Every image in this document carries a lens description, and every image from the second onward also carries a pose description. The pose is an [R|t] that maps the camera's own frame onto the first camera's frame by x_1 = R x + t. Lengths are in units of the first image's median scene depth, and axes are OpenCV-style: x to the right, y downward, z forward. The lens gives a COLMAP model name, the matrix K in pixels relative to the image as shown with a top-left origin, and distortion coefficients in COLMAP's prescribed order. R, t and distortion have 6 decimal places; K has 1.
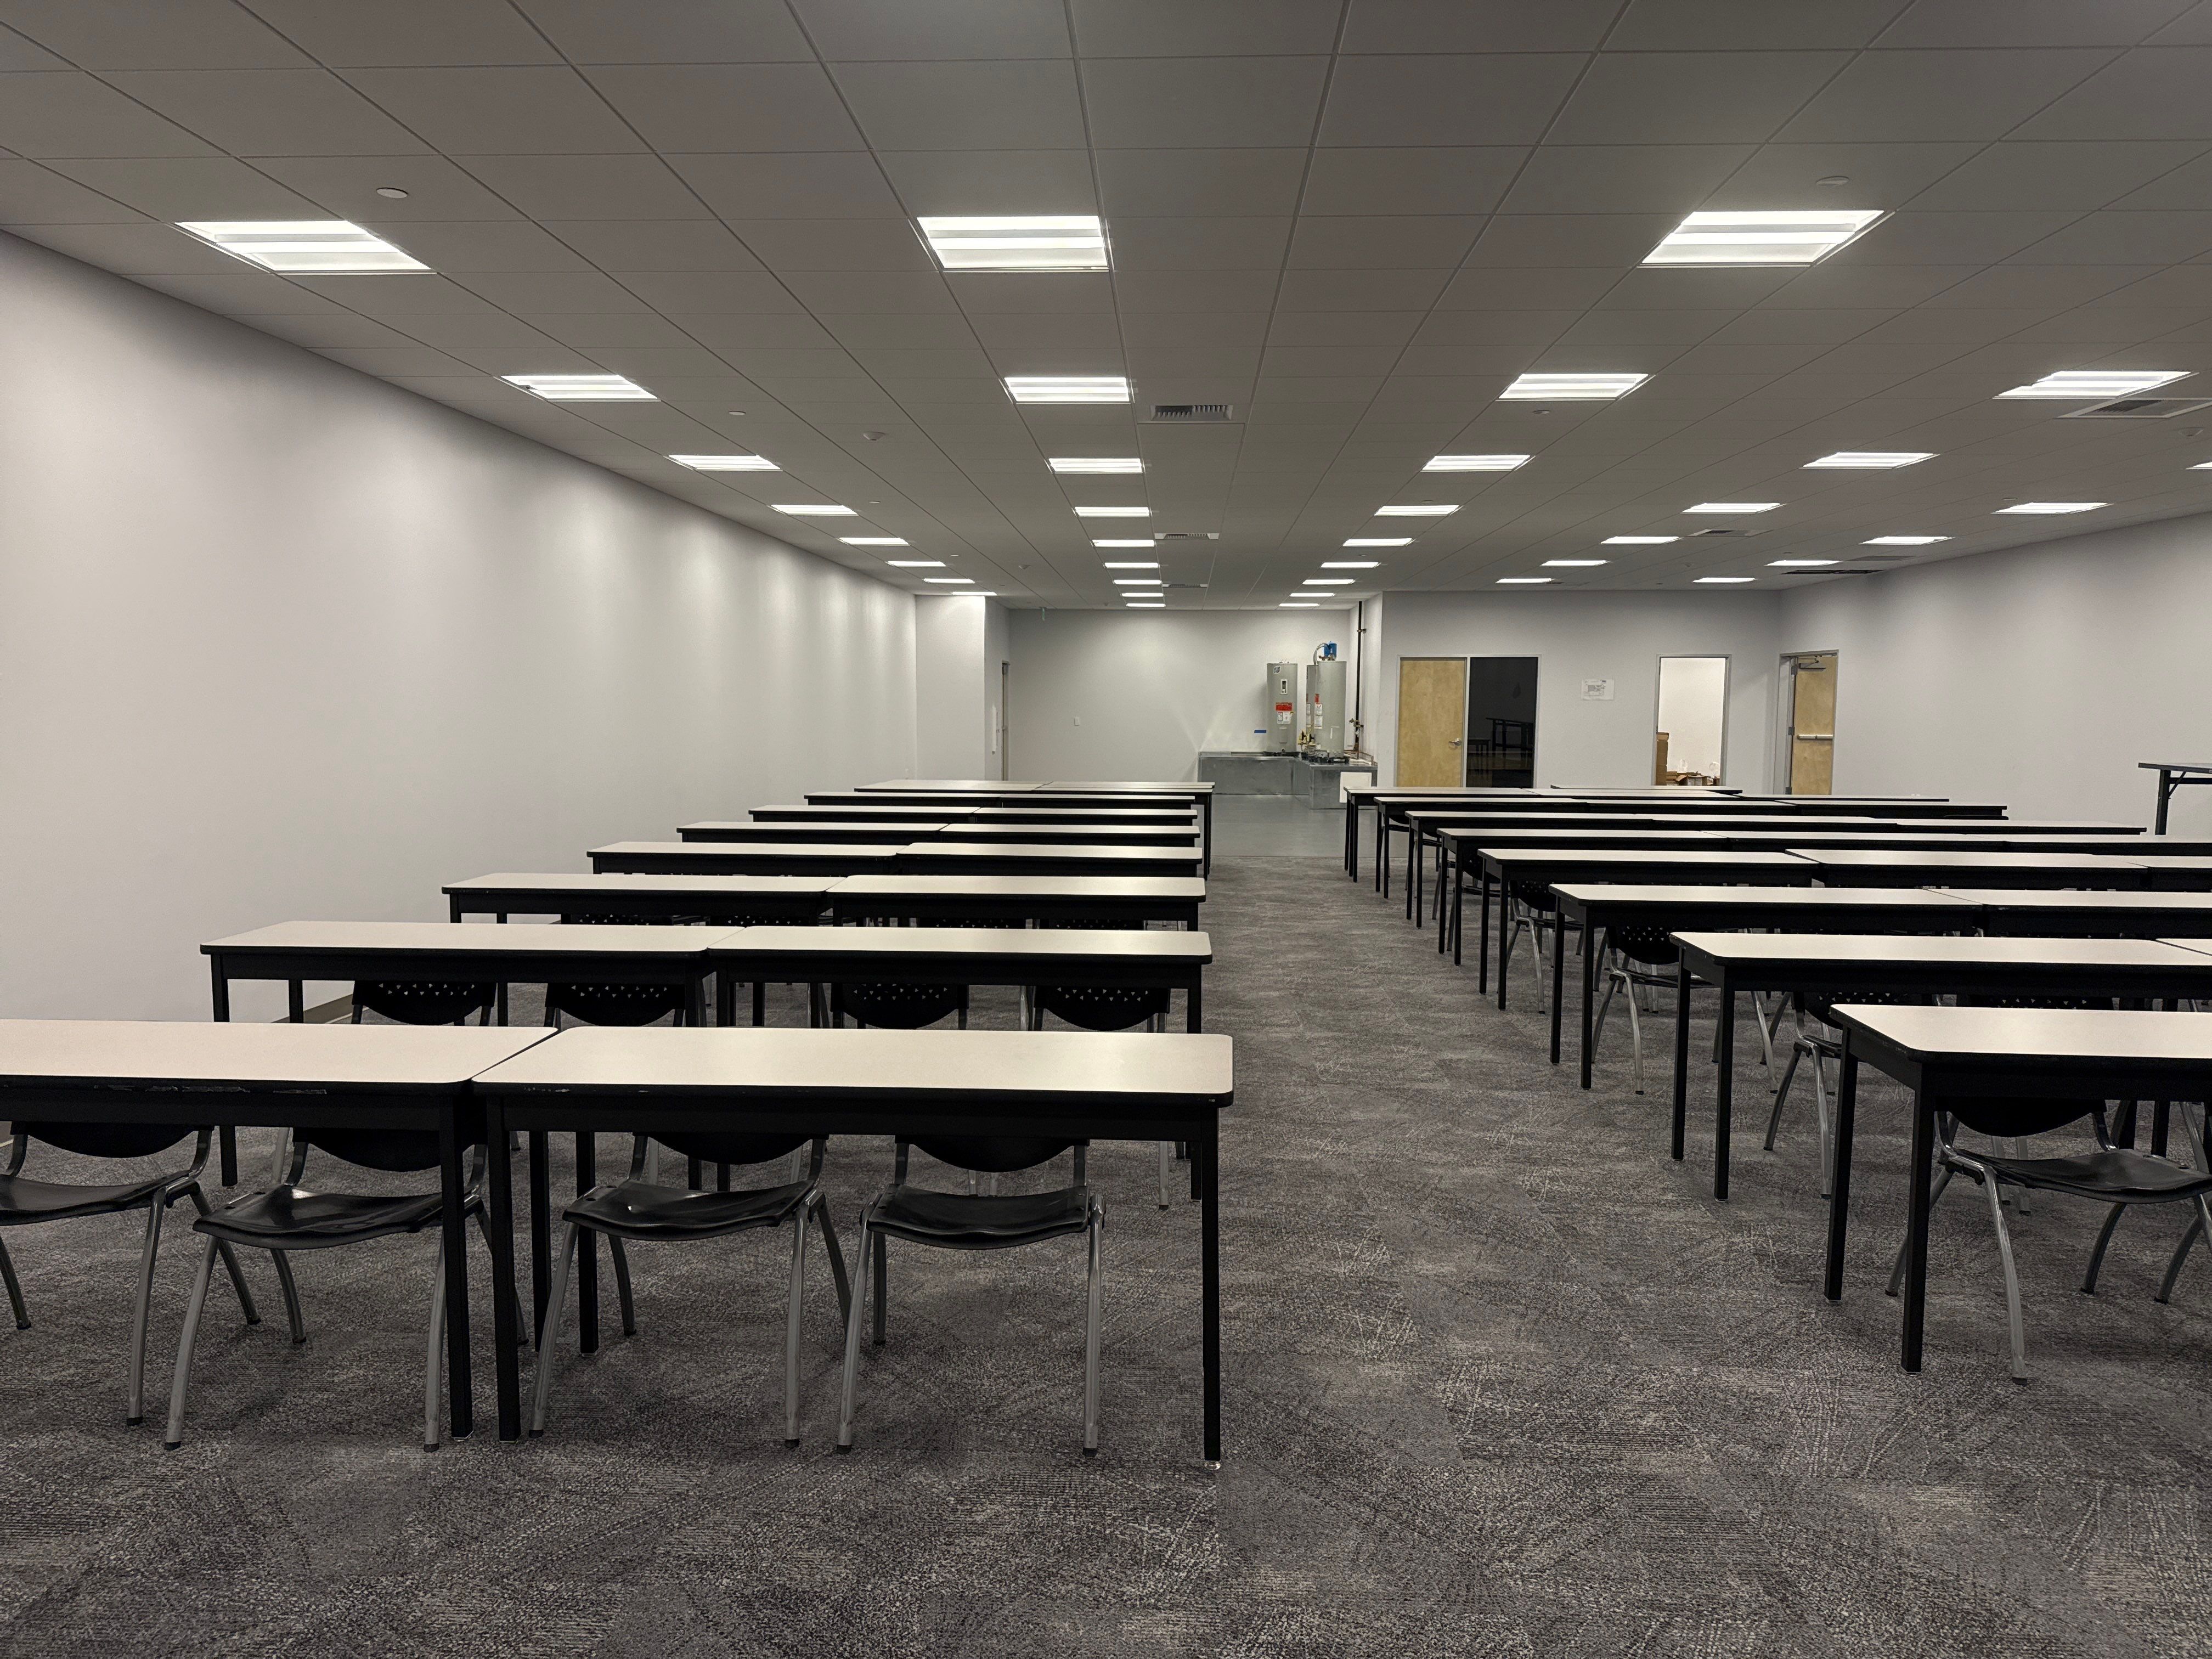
lens RADIAL K [[1546.0, 0, 1094.3], [0, 1546.0, 829.5], [0, 0, 1]] dist [0.081130, -0.150203]
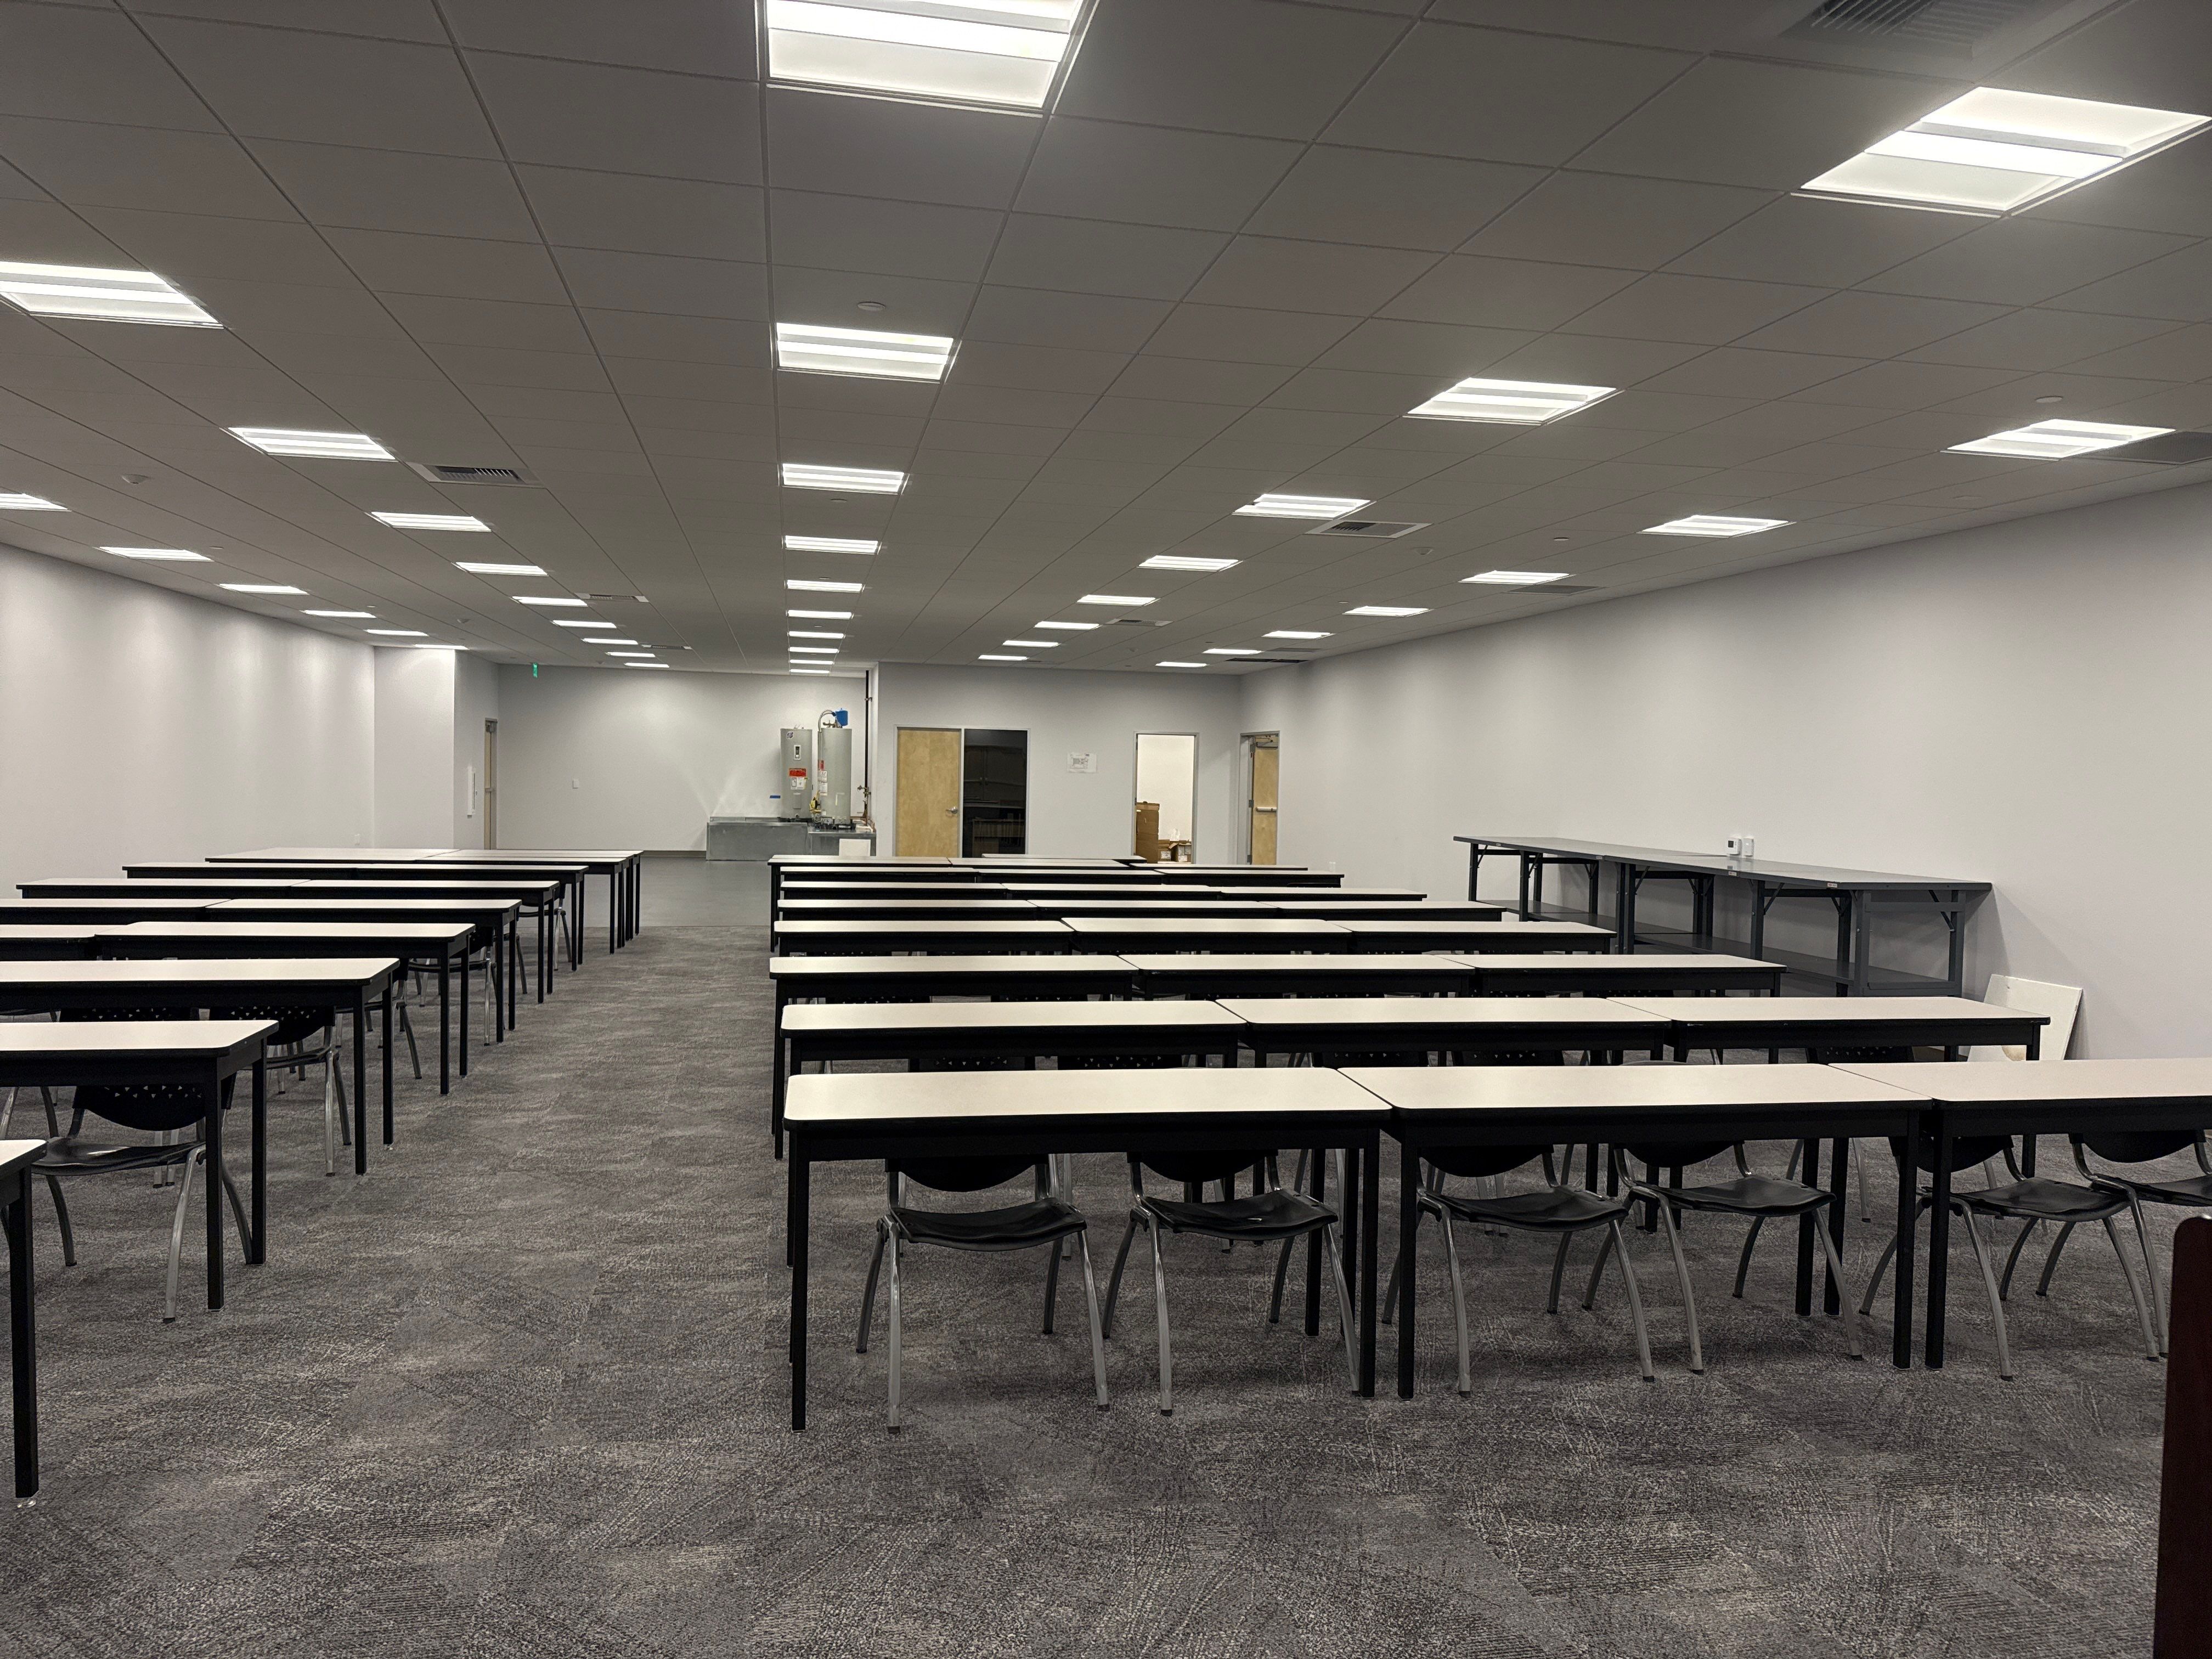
lens RADIAL K [[1544.1, 0, 1133.3], [0, 1544.1, 820.5], [0, 0, 1]] dist [0.110069, -0.218799]
pose [[0.962735, 0.006360, 0.270370, 0.157883], [0.006245, 0.998934, -0.045736, -0.004509], [-0.270373, 0.045720, 0.961670, -0.032957]]
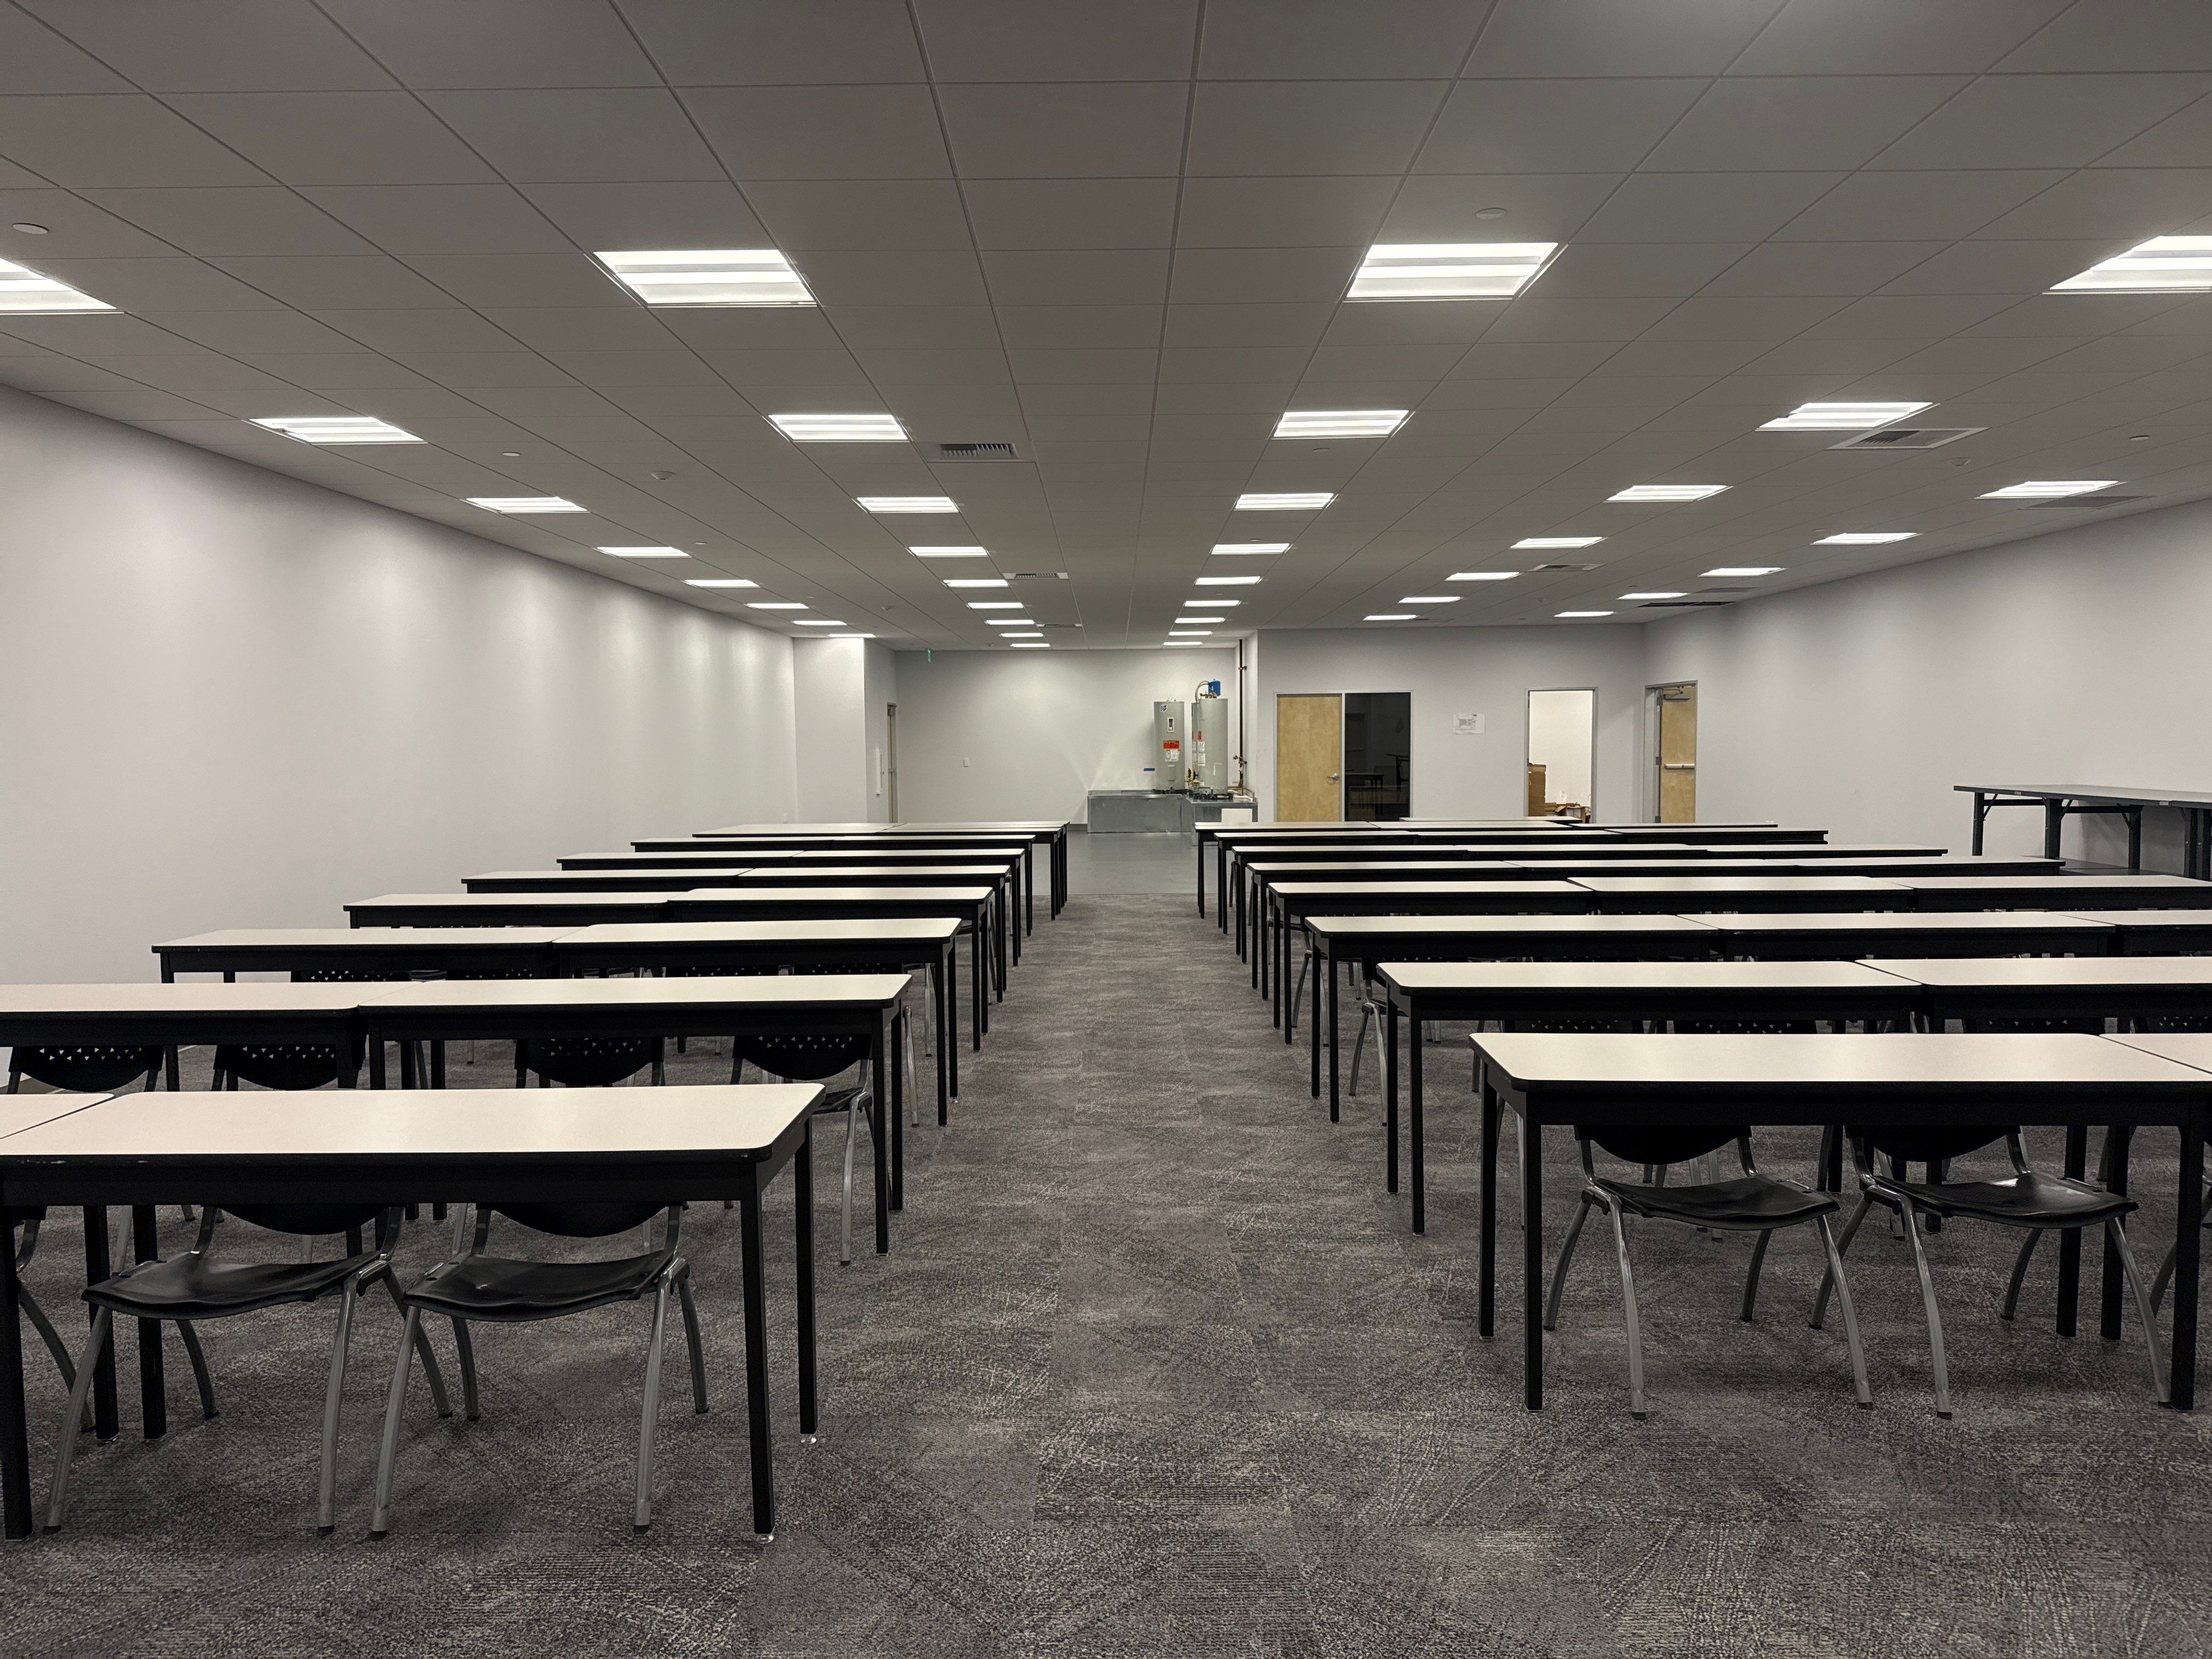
lens RADIAL K [[1542.8, 0, 1105.5], [0, 1542.8, 838.4], [0, 0, 1]] dist [0.069598, -0.114362]
pose [[0.998572, -0.018885, 0.049975, 0.074054], [0.019880, 0.999612, -0.019493, 0.000694], [-0.049588, 0.020459, 0.998560, 0.008764]]
